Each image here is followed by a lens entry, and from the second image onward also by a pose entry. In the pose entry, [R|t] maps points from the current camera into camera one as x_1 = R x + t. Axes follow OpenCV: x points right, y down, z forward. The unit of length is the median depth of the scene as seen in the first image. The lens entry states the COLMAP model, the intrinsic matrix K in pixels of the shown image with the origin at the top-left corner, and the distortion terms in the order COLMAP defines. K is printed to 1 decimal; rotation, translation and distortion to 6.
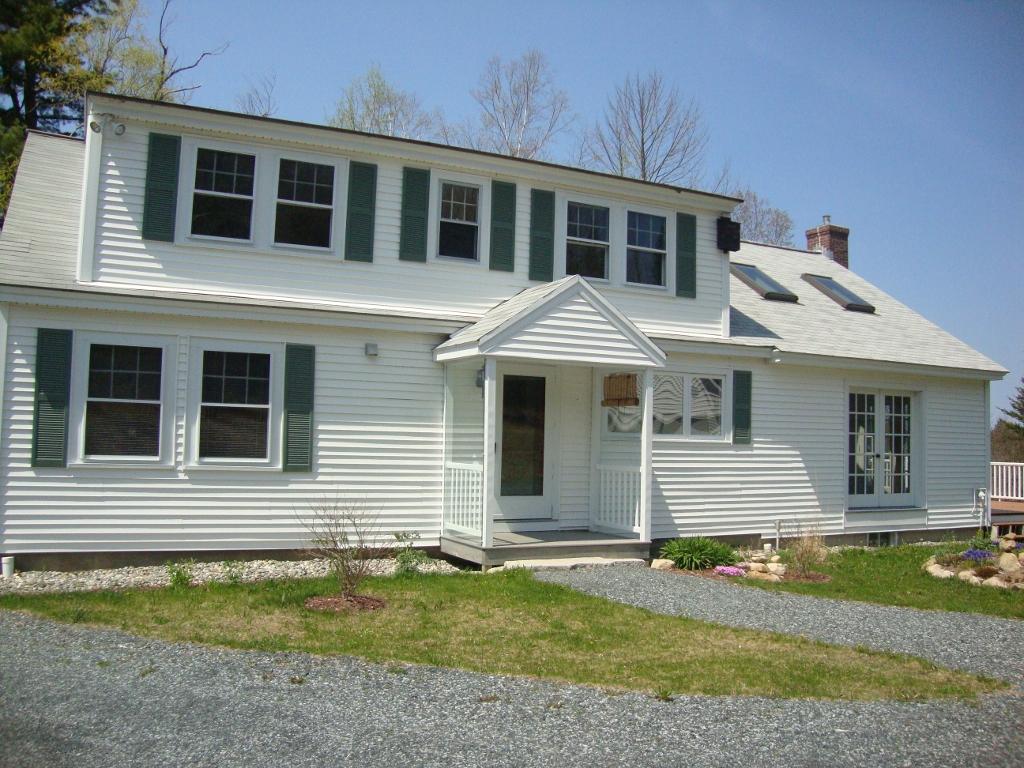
lens RADIAL K [[908.8, 0, 510.7], [0, 908.8, 387.2], [0, 0, 1]] dist [-0.178782, 0.142215]
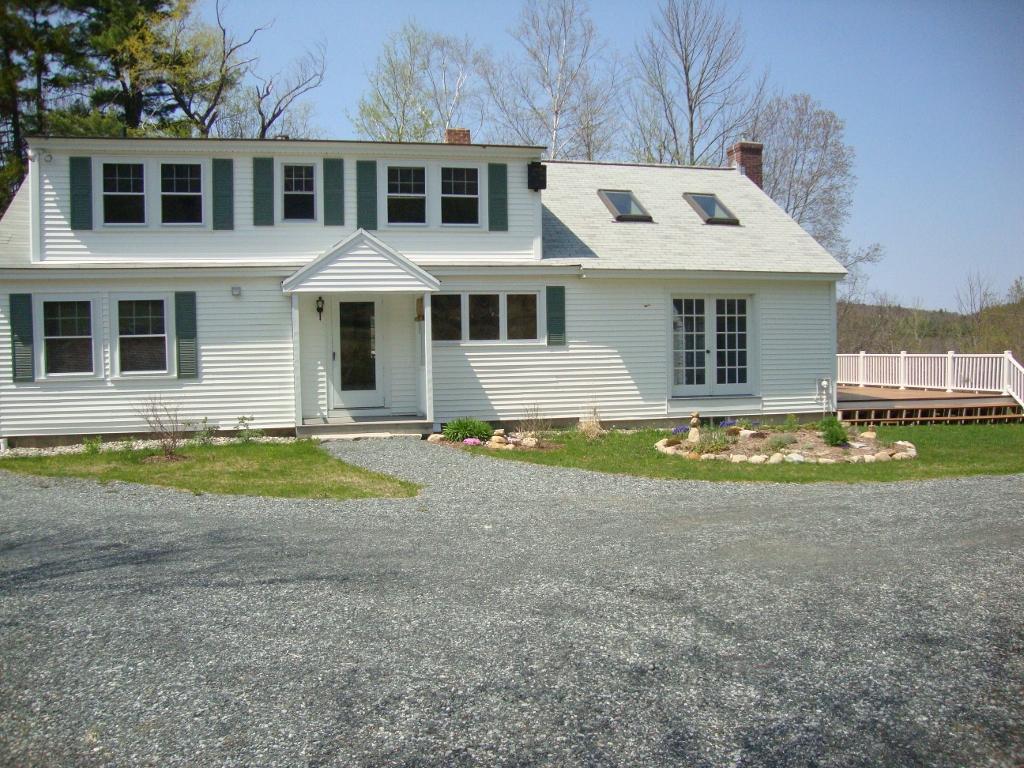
lens RADIAL K [[908.8, 0, 521.6], [0, 908.8, 389.0], [0, 0, 1]] dist [-0.178782, 0.142215]
pose [[0.976219, -0.028853, -0.214857, 0.552442], [0.051150, 0.993777, 0.098952, -0.004327], [0.210665, -0.107589, 0.971620, -0.272307]]
